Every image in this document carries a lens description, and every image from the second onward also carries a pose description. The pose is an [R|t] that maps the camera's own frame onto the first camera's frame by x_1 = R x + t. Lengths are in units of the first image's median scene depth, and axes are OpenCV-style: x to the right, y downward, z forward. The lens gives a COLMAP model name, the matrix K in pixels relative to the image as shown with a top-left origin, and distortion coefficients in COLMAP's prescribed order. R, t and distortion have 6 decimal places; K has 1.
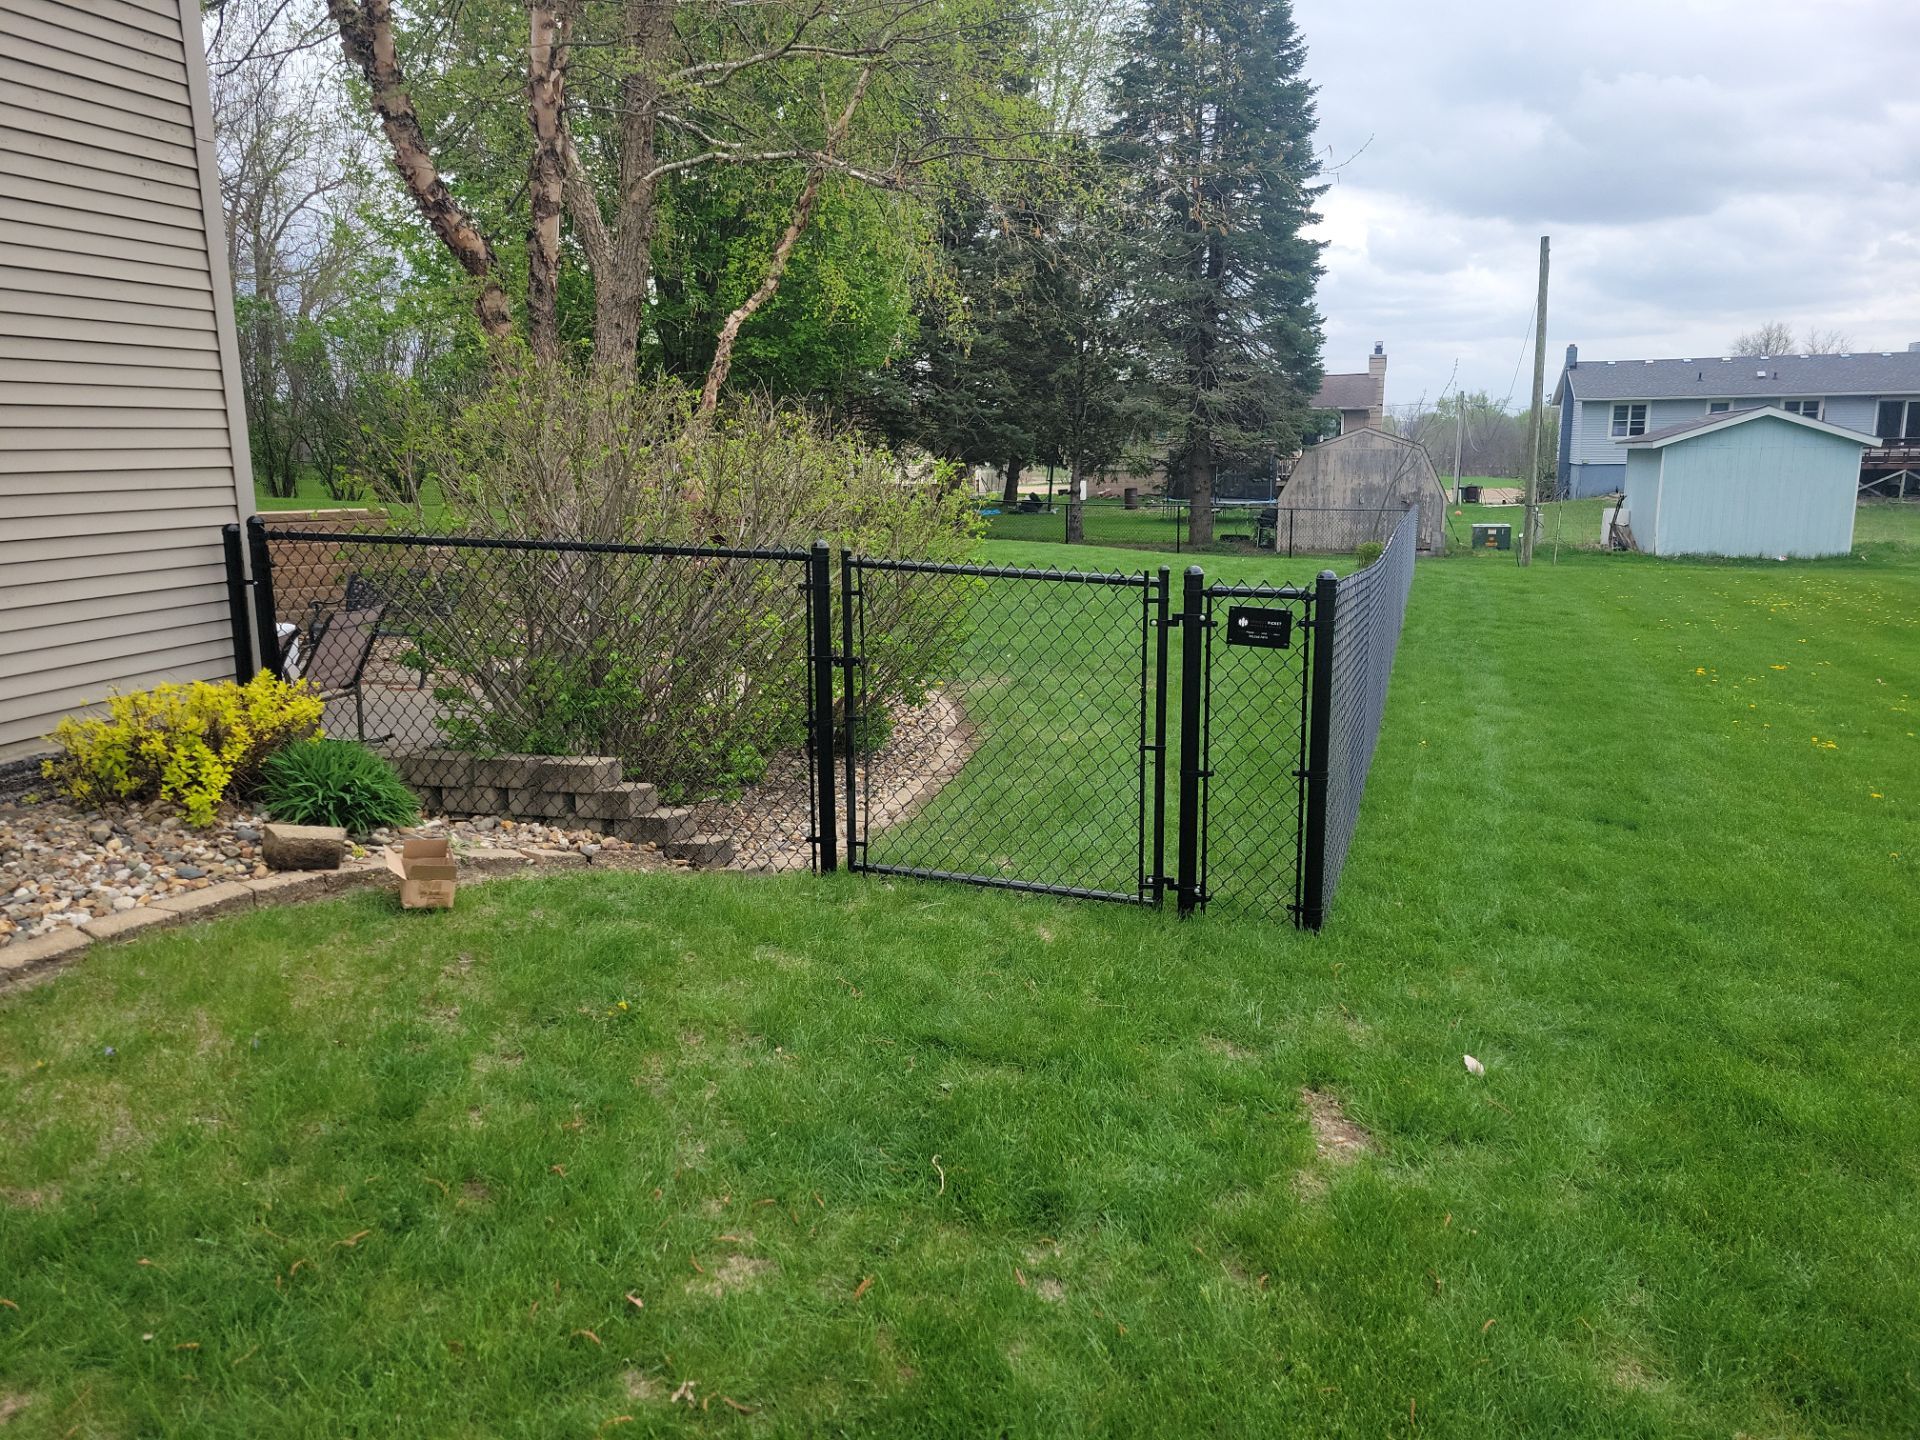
lens RADIAL K [[1453.3, 0, 907.2], [0, 1453.3, 727.0], [0, 0, 1]] dist [0.052908, -0.038030]
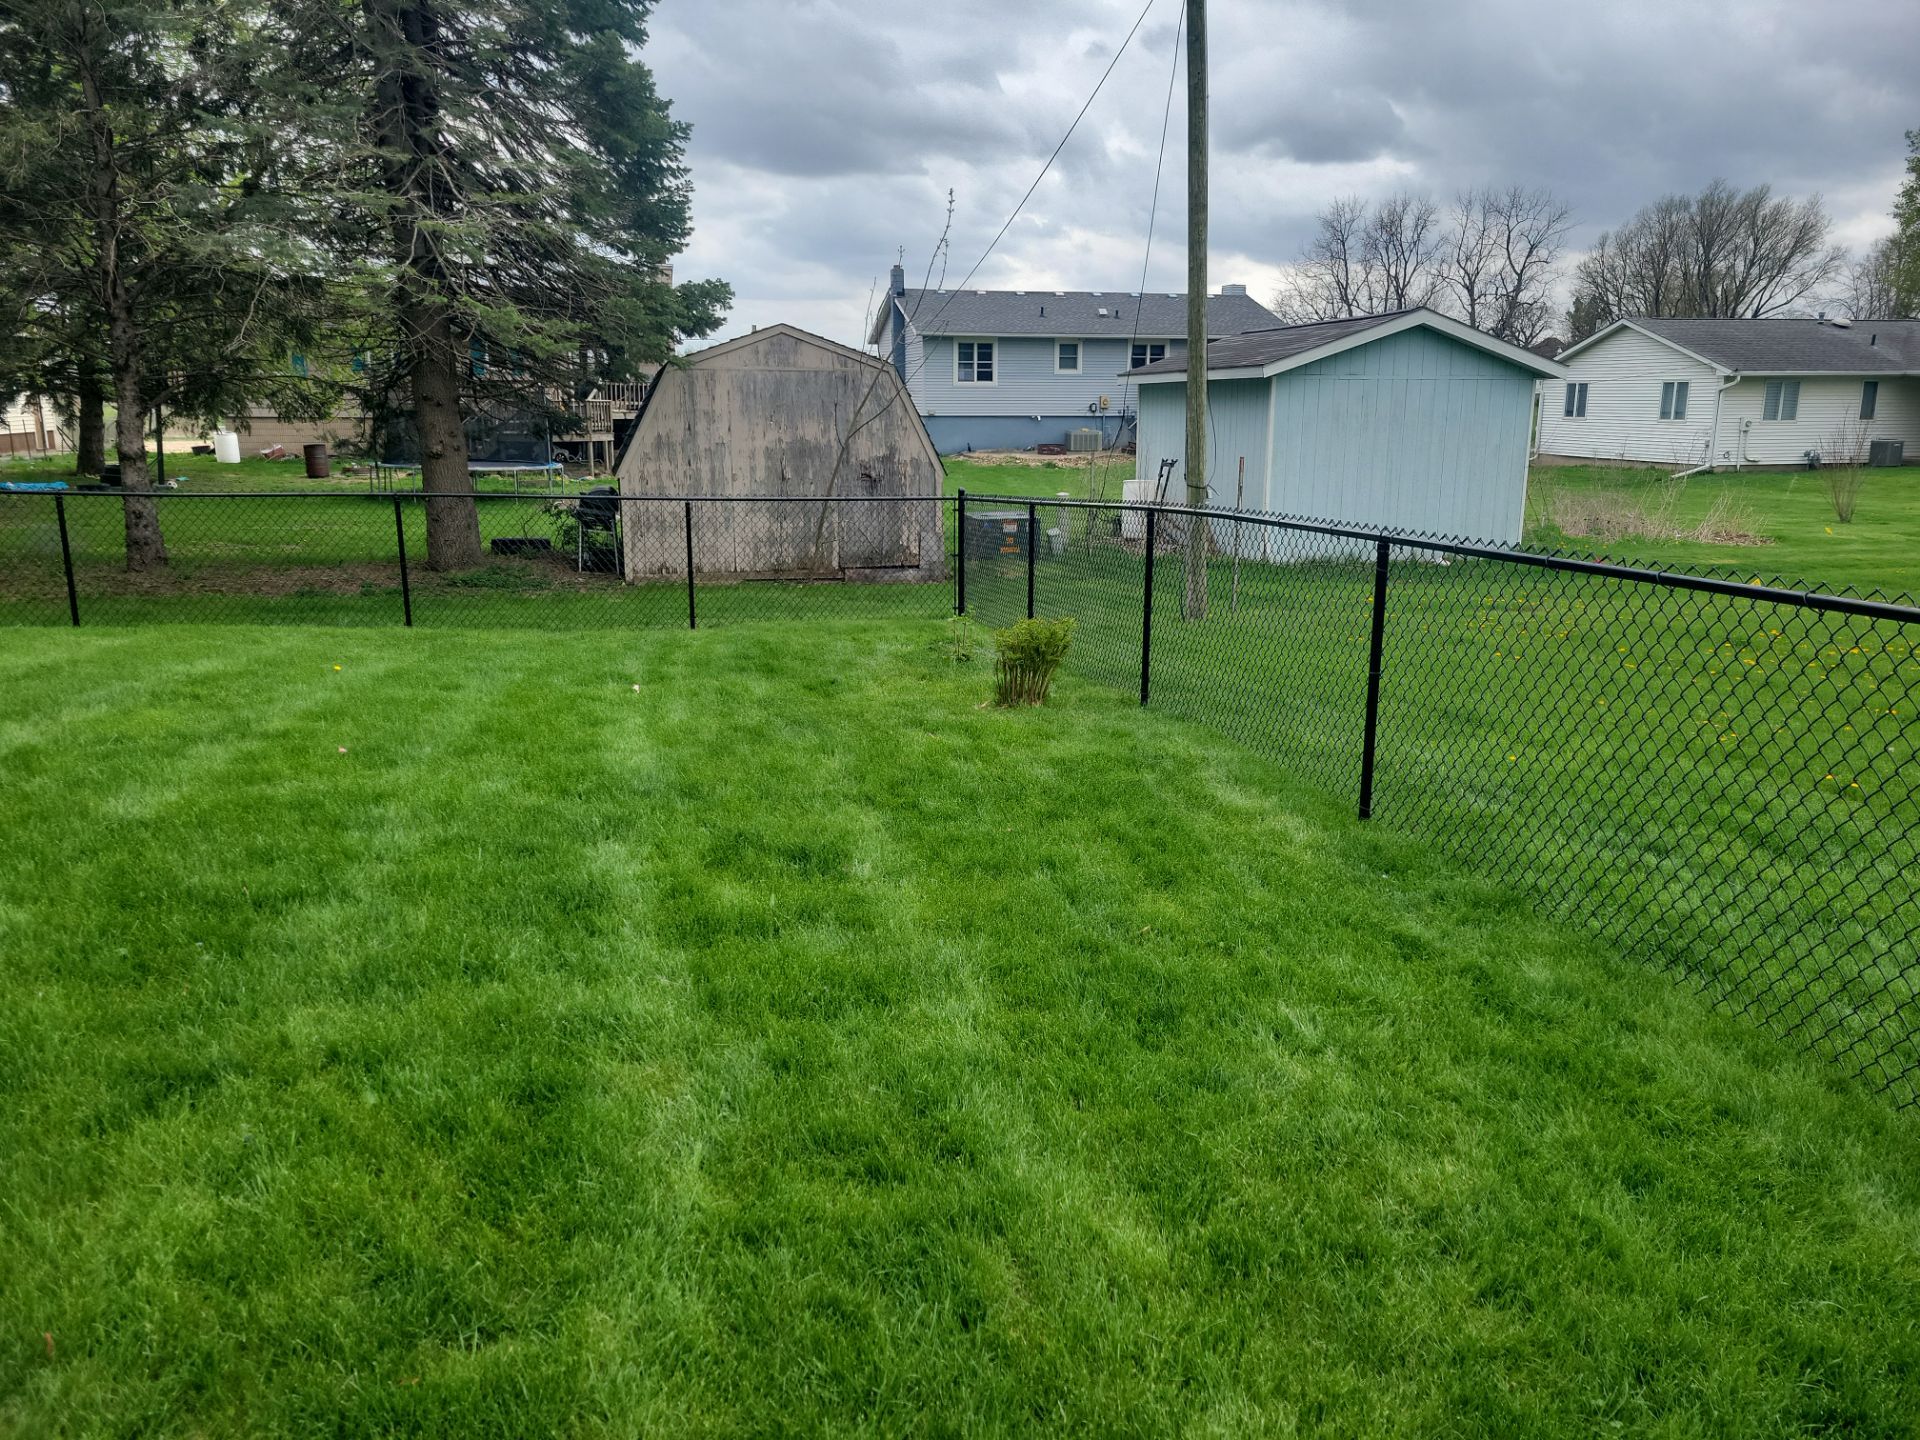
lens RADIAL K [[1453.3, 0, 997.3], [0, 1453.3, 722.6], [0, 0, 1]] dist [0.052908, -0.038030]
pose [[0.843688, -0.105611, 0.526344, 0.102613], [0.091681, 0.994400, 0.052570, -0.091546], [-0.528948, 0.003903, 0.848645, 0.550412]]
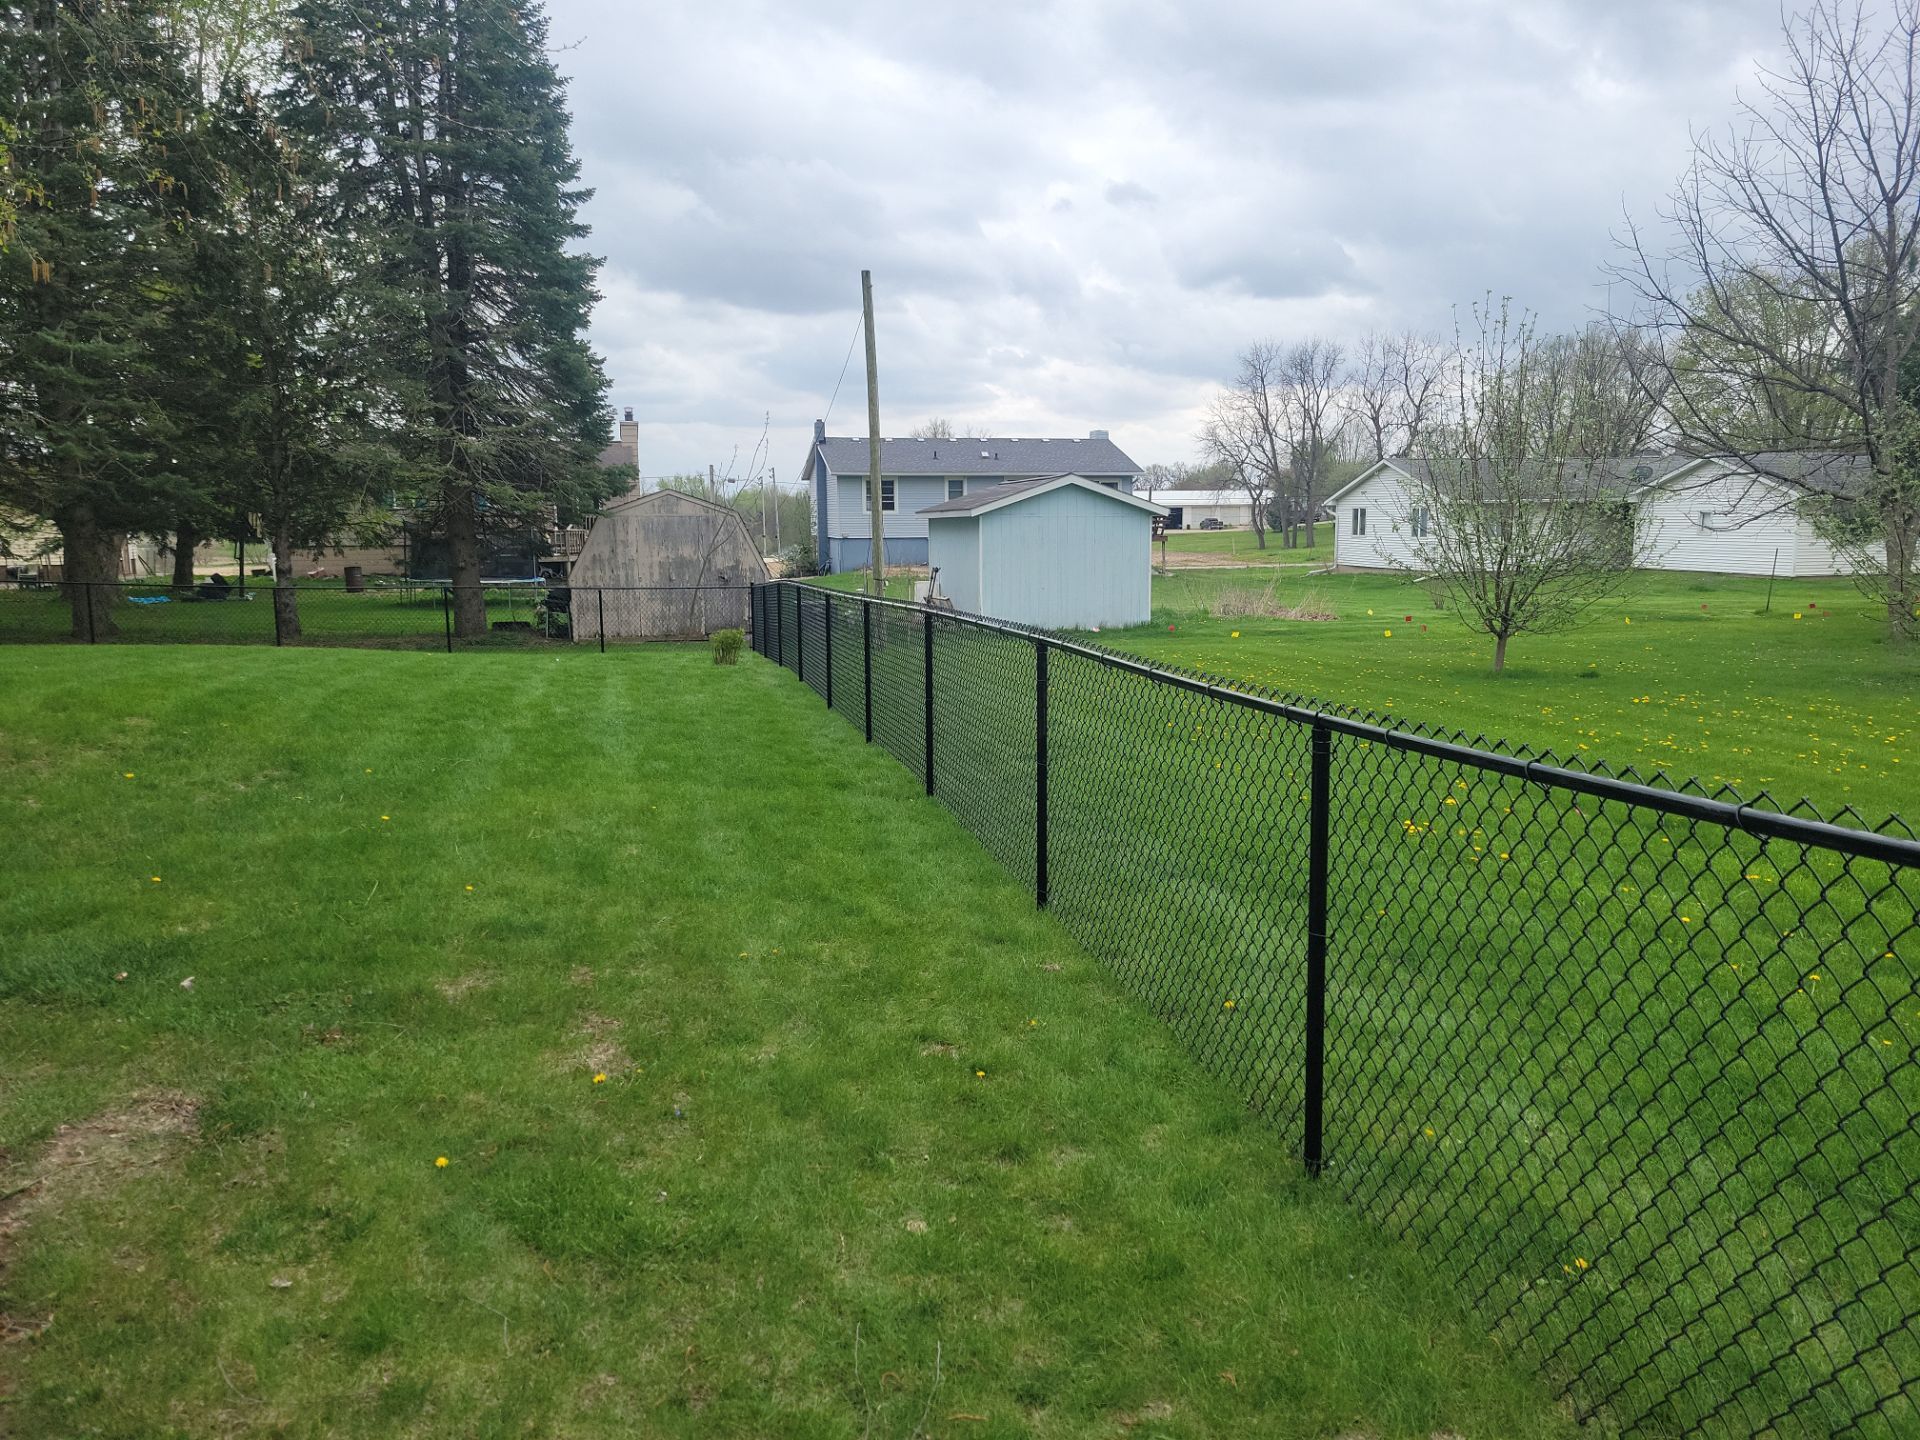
lens RADIAL K [[1453.3, 0, 1000.6], [0, 1453.3, 715.6], [0, 0, 1]] dist [0.052908, -0.038030]
pose [[0.839699, -0.070932, 0.538400, 0.017455], [0.103232, 0.994204, -0.030020, -0.033392], [-0.533150, 0.080788, 0.842154, 0.216557]]
